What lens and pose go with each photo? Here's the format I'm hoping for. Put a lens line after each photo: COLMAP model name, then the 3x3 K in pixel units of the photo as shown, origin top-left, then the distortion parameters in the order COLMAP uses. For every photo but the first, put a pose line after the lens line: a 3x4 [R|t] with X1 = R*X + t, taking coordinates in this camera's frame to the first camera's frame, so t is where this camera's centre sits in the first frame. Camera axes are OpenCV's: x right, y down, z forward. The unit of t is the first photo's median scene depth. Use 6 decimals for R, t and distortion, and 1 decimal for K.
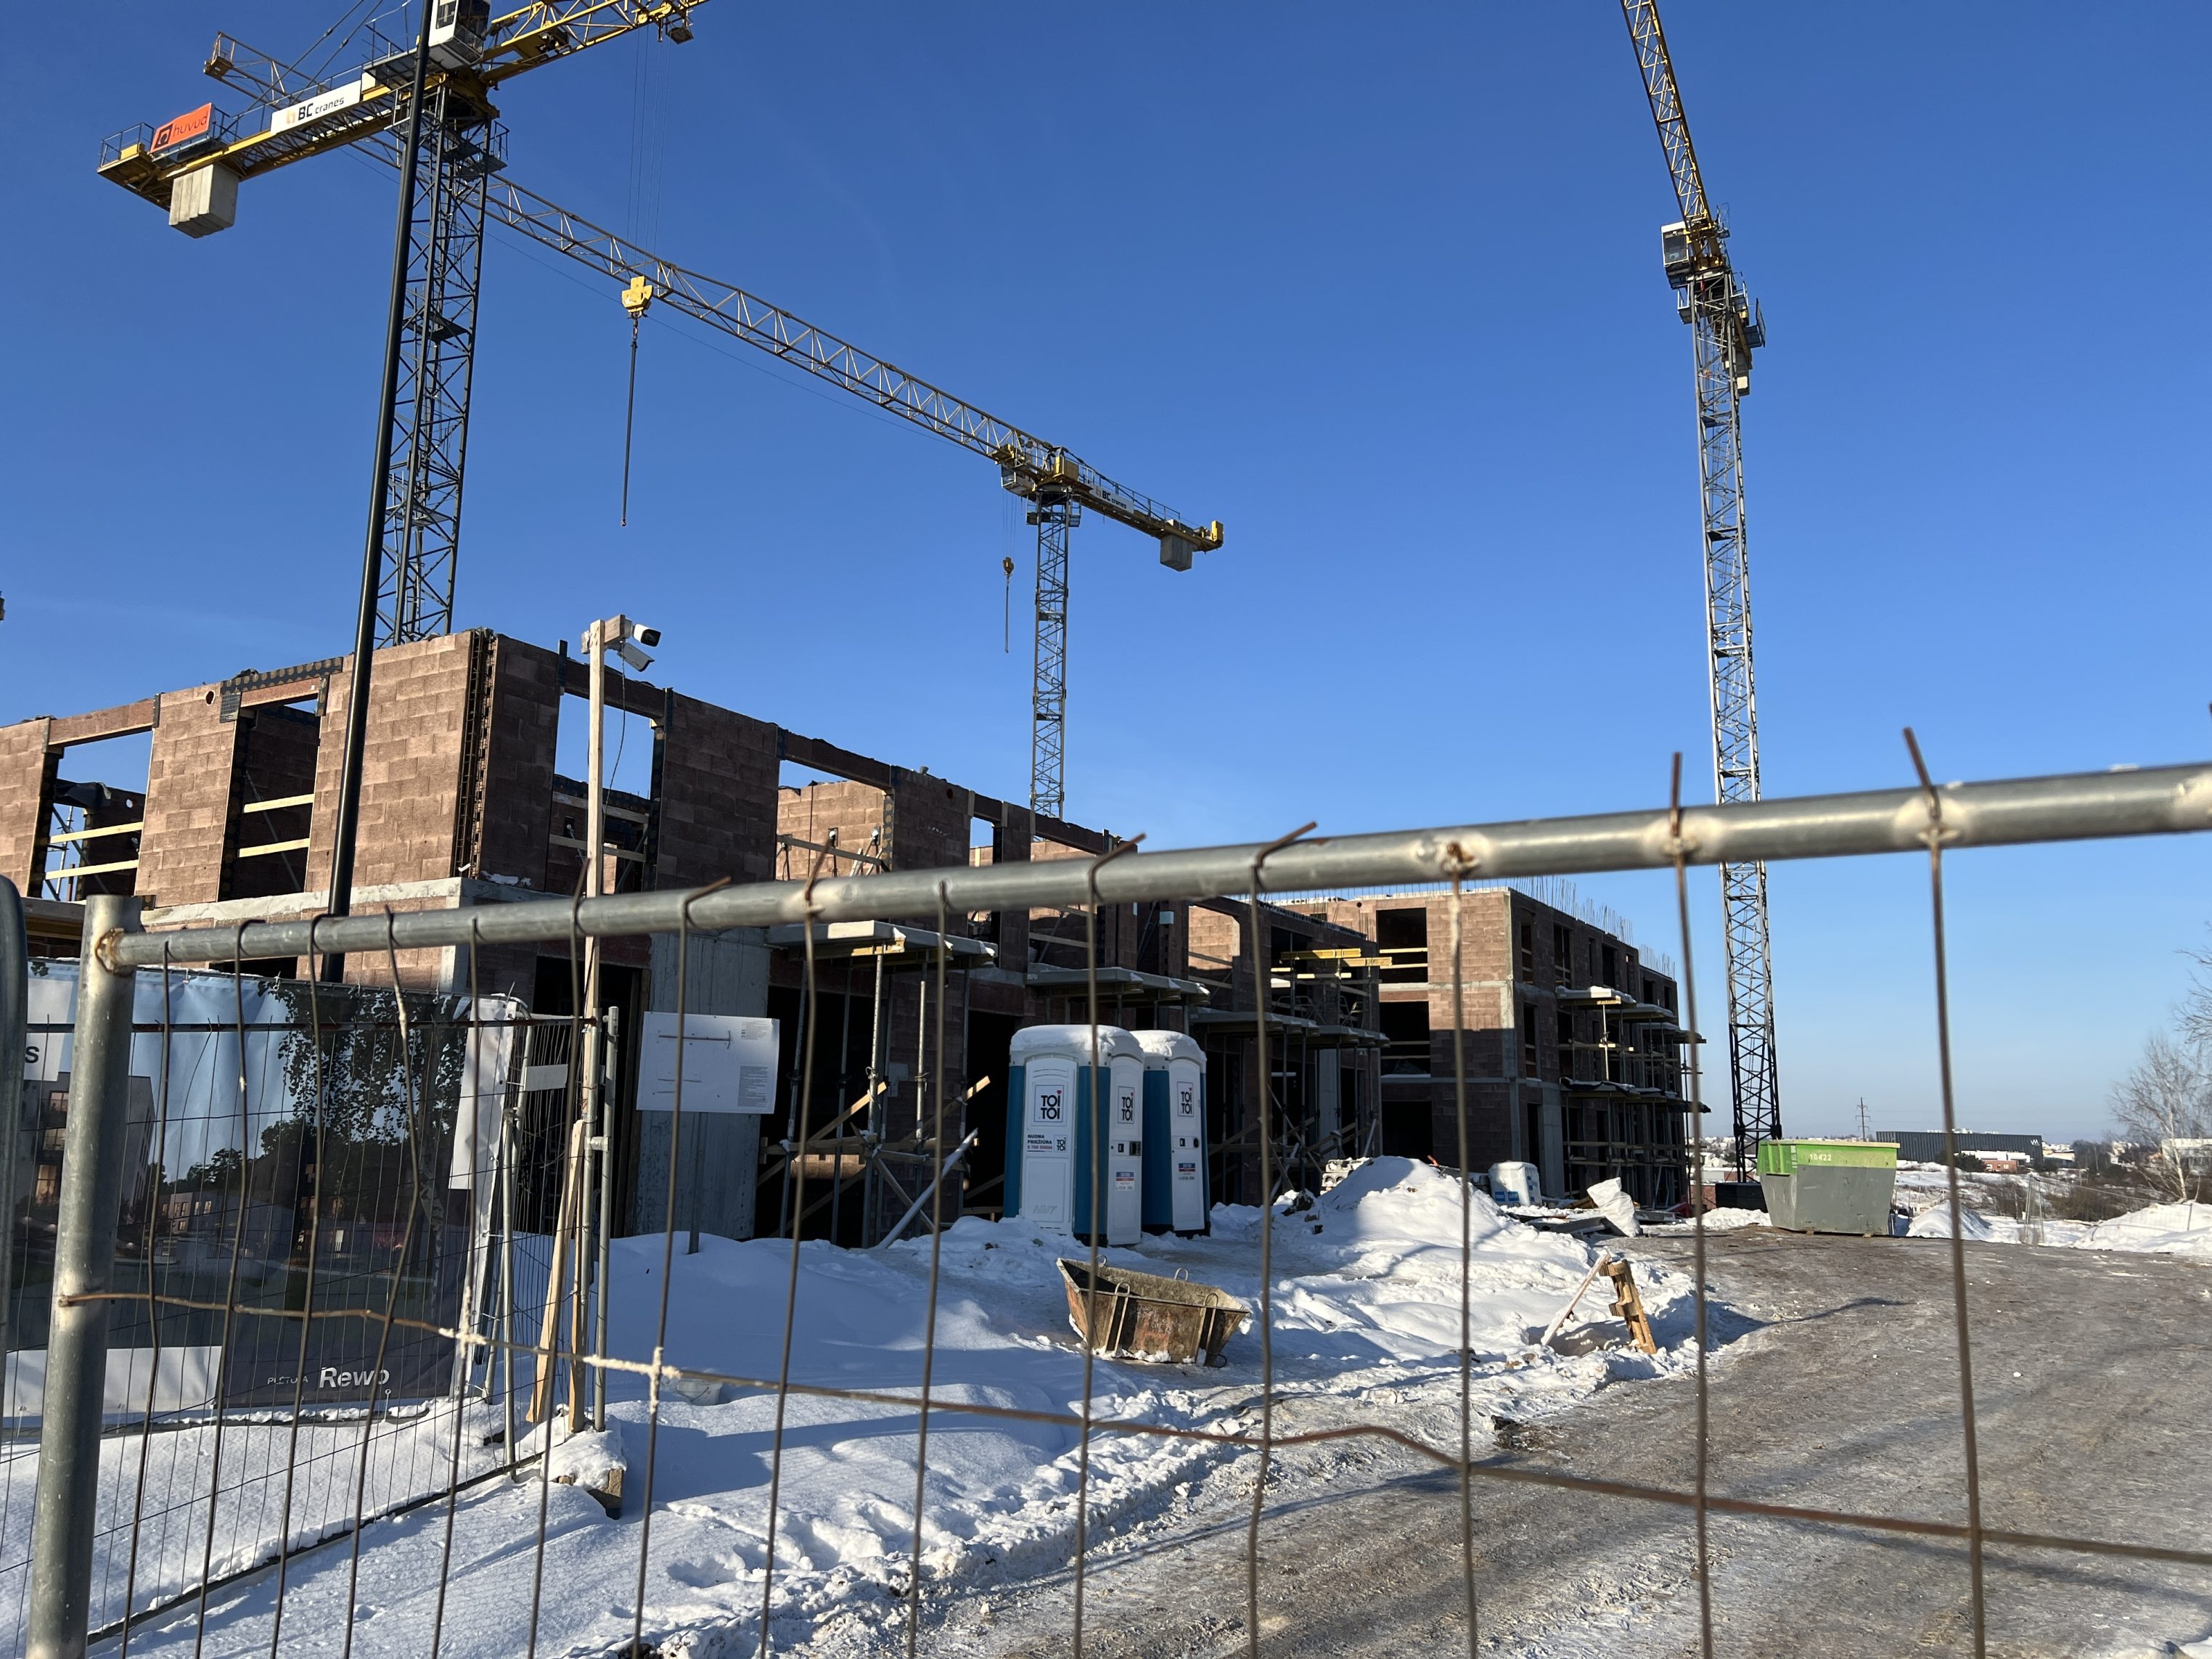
lens RADIAL K [[1635.3, 0, 1097.5], [0, 1635.3, 844.7], [0, 0, 1]] dist [0.052681, -0.032734]
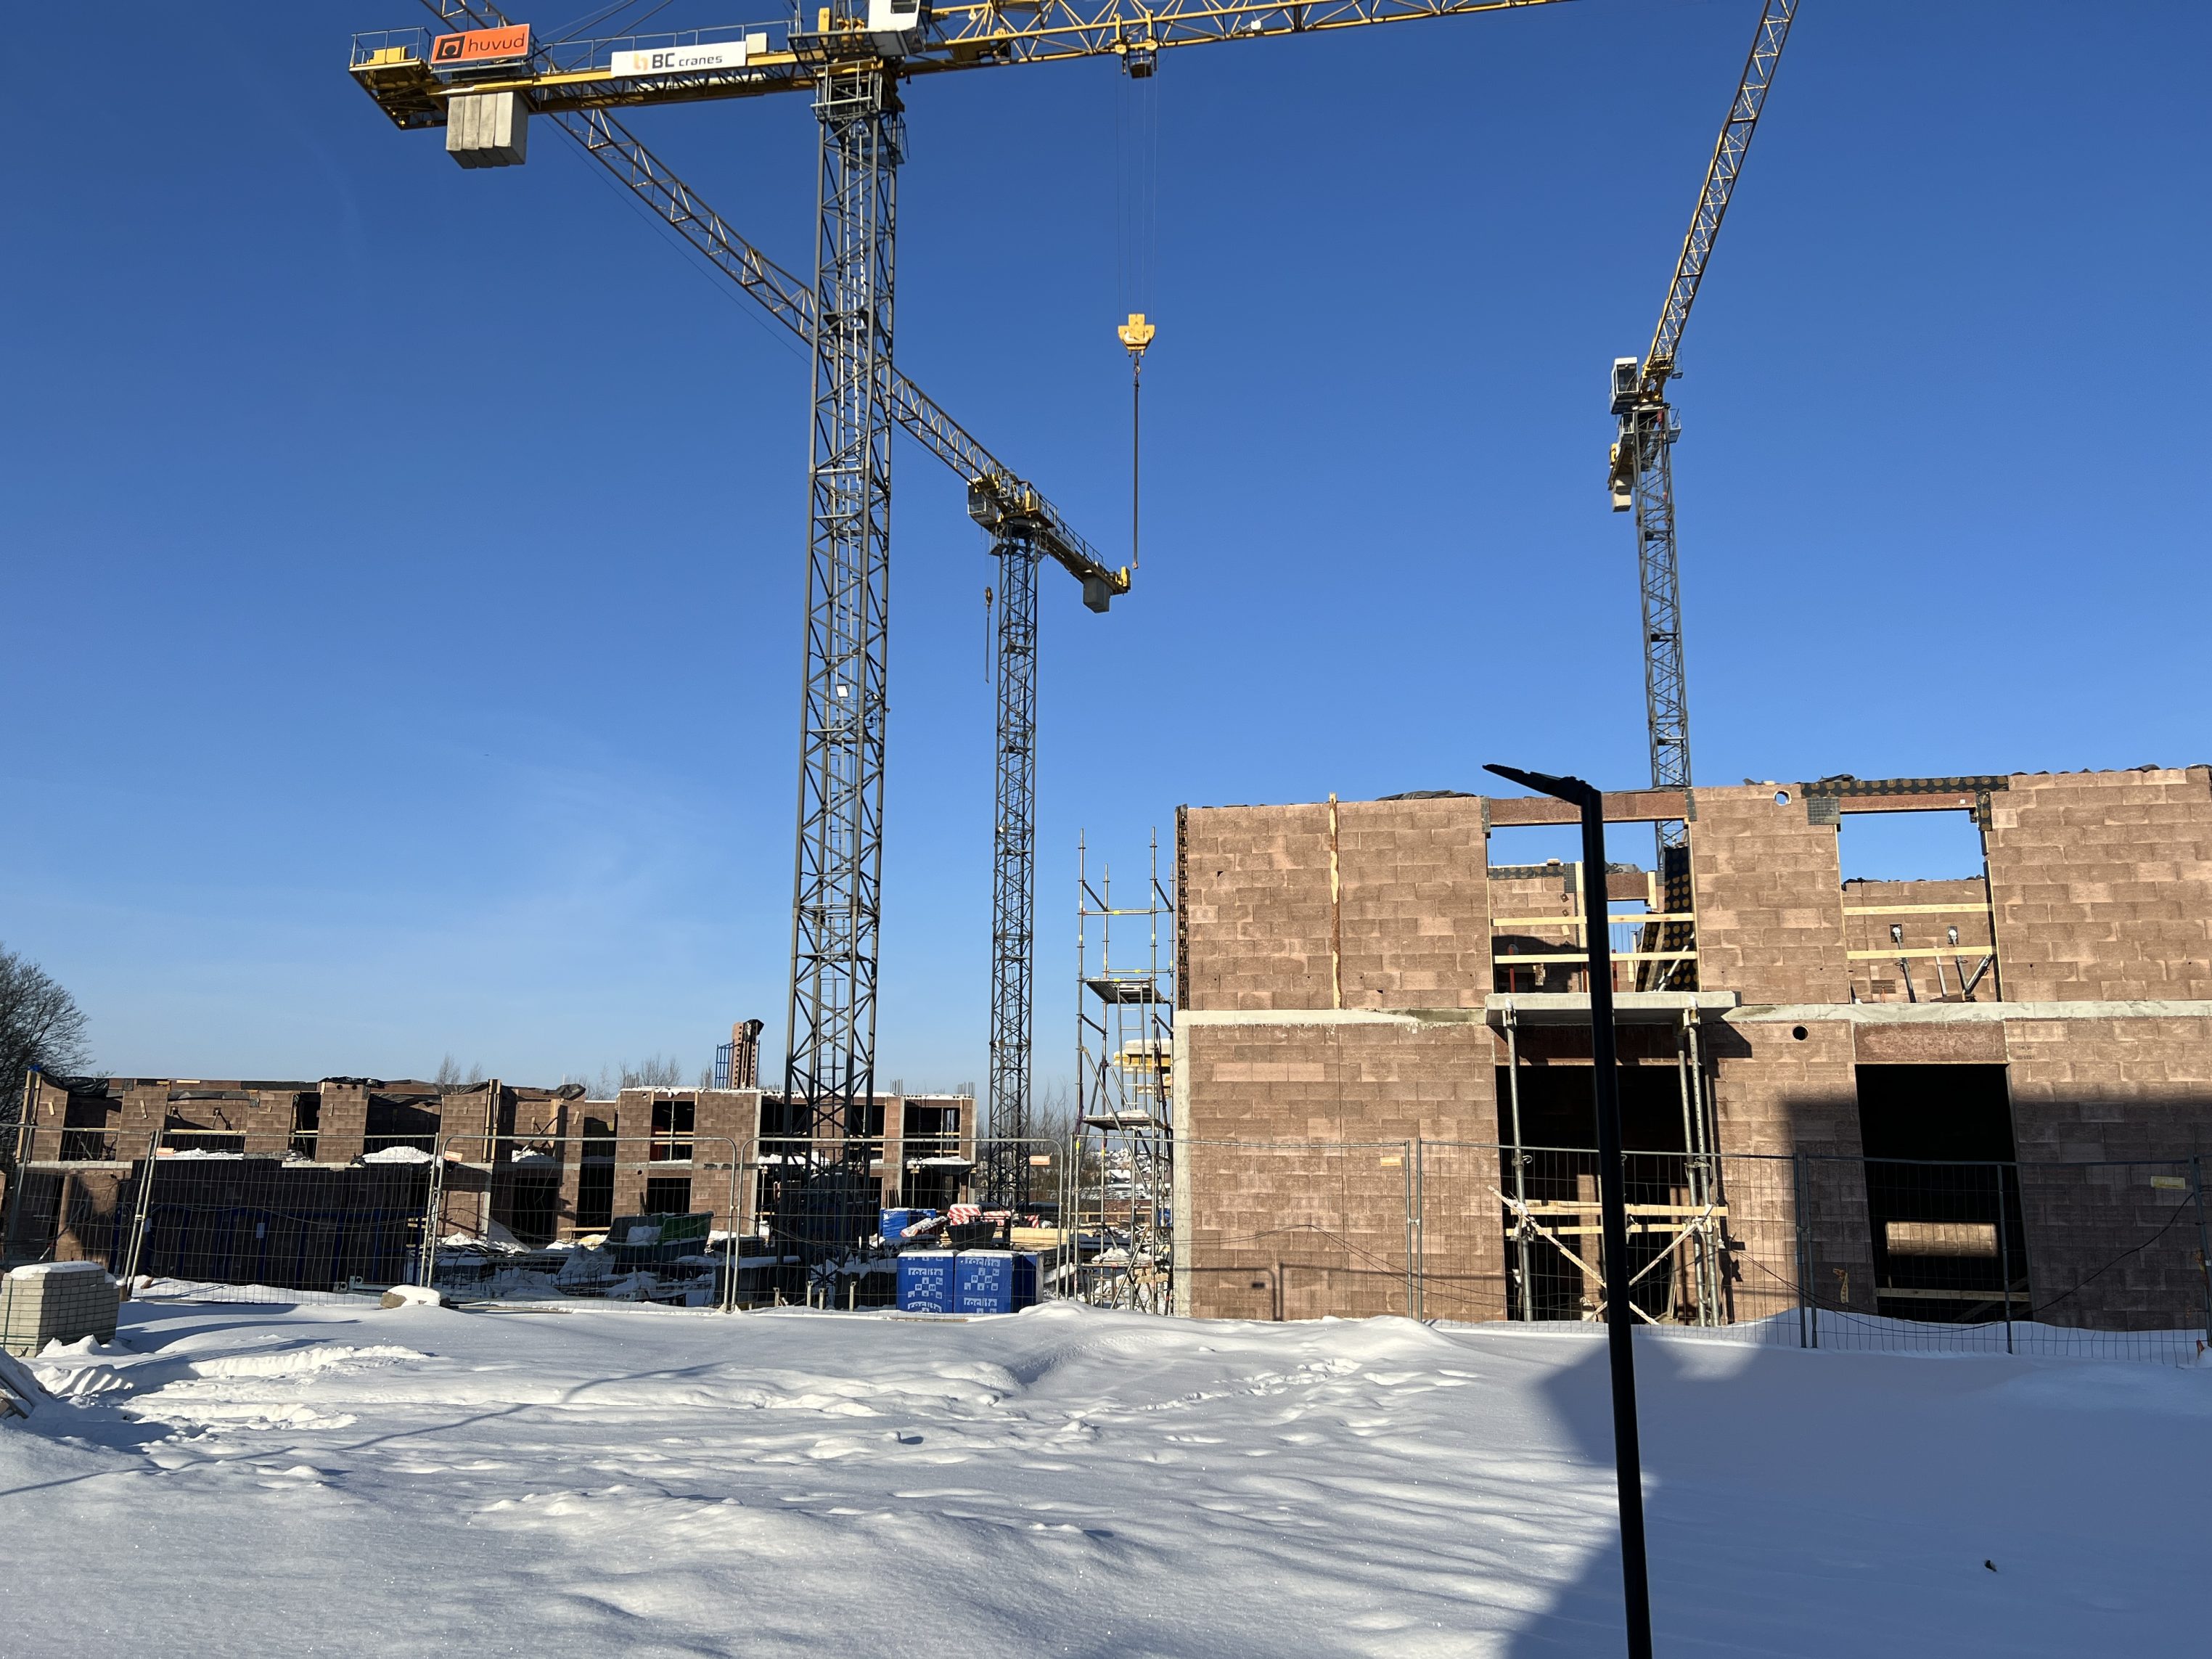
lens RADIAL K [[1635.3, 0, 1097.5], [0, 1635.3, 844.7], [0, 0, 1]] dist [0.052681, -0.032734]
pose [[0.949971, 0.053434, 0.307733, -0.484050], [-0.049930, 0.998567, -0.019255, -0.007648], [-0.308321, 0.002927, 0.951278, 0.065122]]
